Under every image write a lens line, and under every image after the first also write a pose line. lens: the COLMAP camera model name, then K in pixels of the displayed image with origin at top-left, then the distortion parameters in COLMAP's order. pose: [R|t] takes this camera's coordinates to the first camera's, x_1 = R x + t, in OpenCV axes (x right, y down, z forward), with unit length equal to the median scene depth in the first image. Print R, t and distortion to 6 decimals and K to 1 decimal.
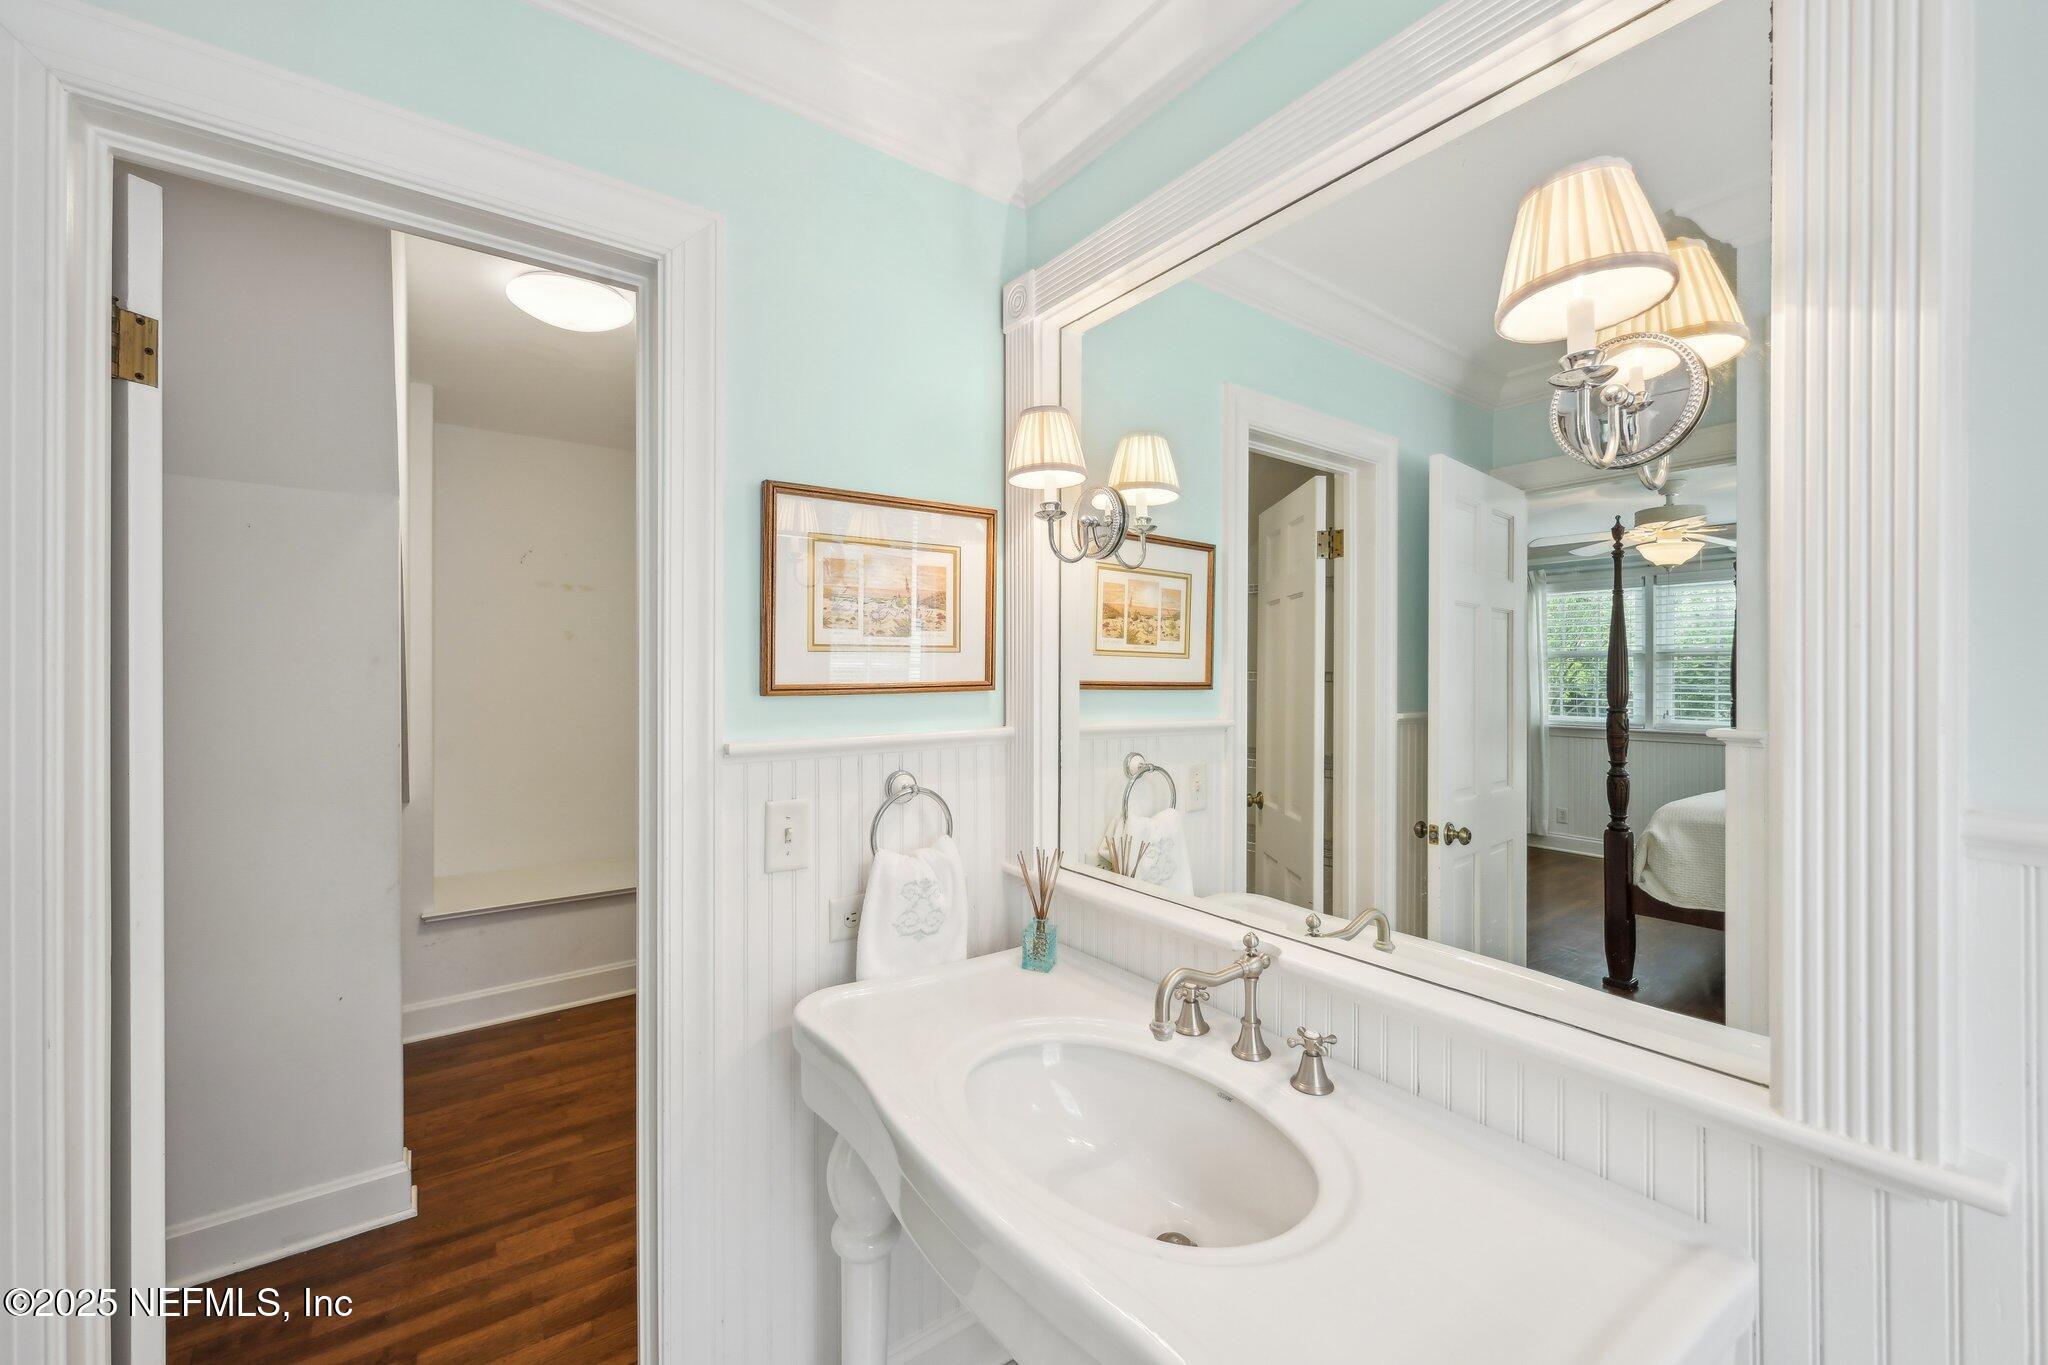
lens RADIAL K [[823.6, 0, 1023.2], [0, 823.6, 666.6], [0, 0, 1]] dist [-0.000713, -0.000564]
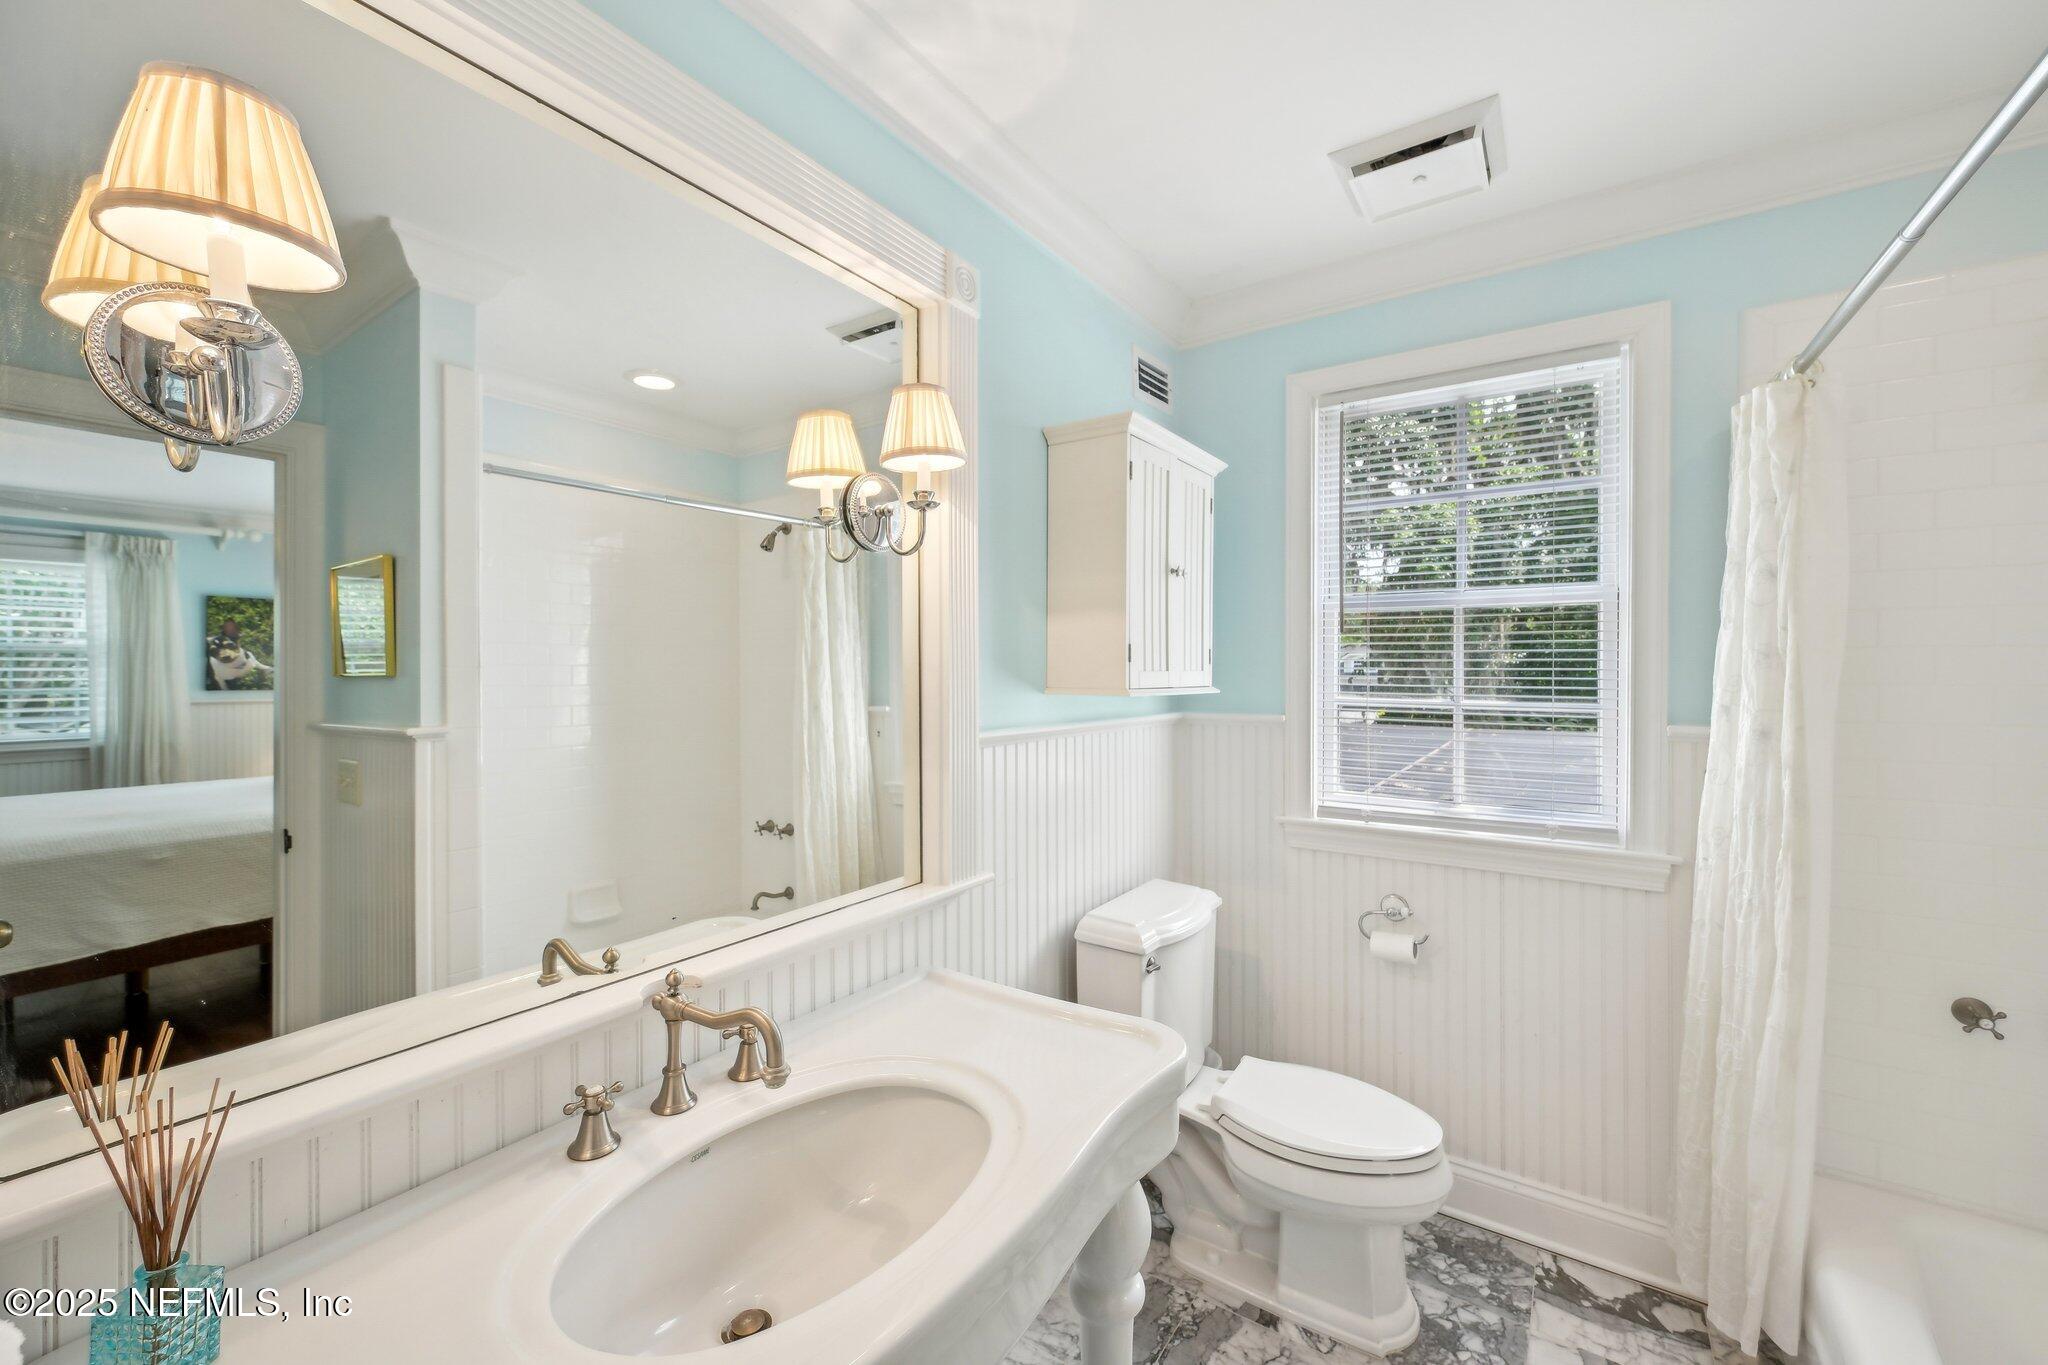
lens RADIAL K [[823.6, 0, 1023.2], [0, 823.6, 666.6], [0, 0, 1]] dist [-0.000713, -0.000564]
pose [[-0.345743, 0.004977, 0.938316, -0.678568], [-0.002794, 0.999976, -0.006334, 0.000951], [-0.938325, -0.004812, -0.345721, 0.941323]]
